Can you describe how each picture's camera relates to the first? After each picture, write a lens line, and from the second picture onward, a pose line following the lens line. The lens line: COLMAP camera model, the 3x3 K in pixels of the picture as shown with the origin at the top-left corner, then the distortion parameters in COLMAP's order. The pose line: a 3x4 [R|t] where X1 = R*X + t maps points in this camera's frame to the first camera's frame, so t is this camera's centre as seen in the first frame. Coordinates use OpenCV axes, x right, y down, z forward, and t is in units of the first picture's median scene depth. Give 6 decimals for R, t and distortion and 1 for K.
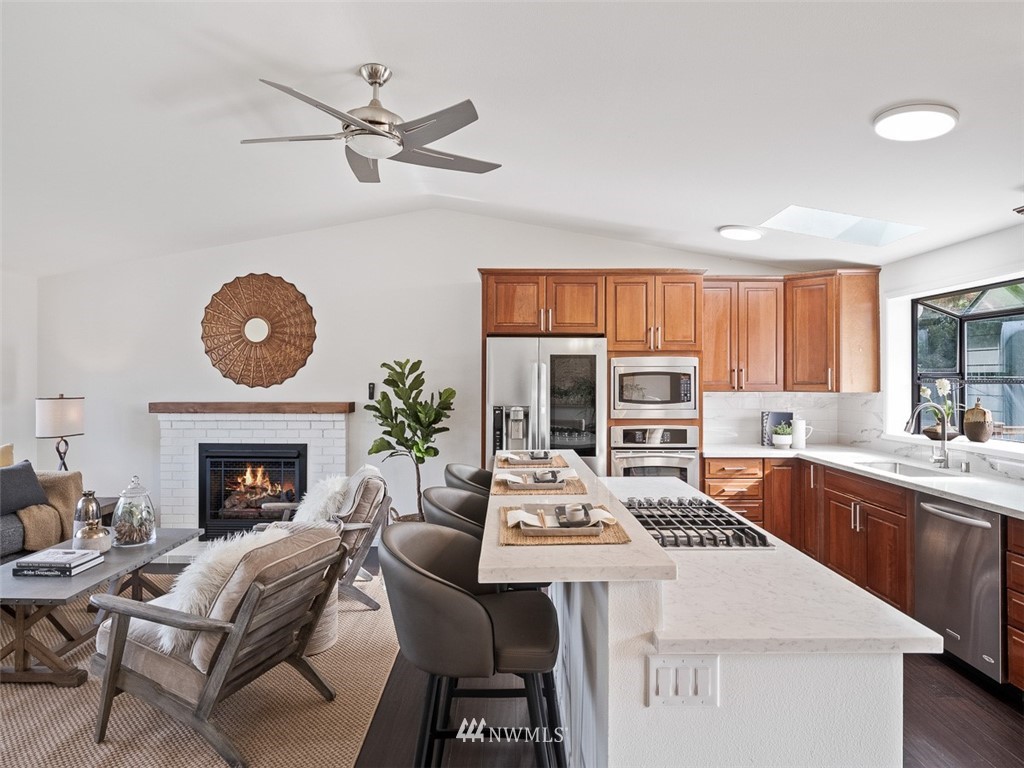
lens RADIAL K [[613.0, 0, 507.3], [0, 613.0, 376.4], [0, 0, 1]] dist [0.007122, -0.004625]
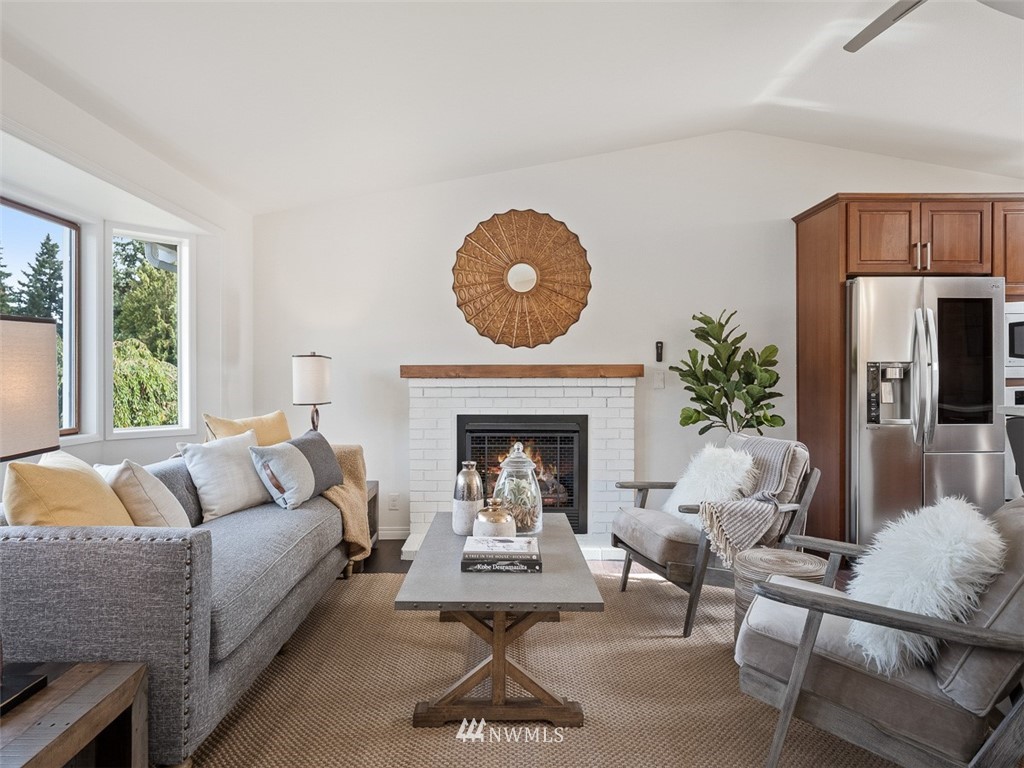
lens RADIAL K [[635.1, 0, 511.5], [0, 635.1, 374.5], [0, 0, 1]] dist [0.002270, -0.003941]
pose [[0.999974, -0.004737, 0.005426, -0.481100], [0.004721, 0.999985, 0.002880, 0.058548], [-0.005439, -0.002854, 0.999981, 0.163562]]
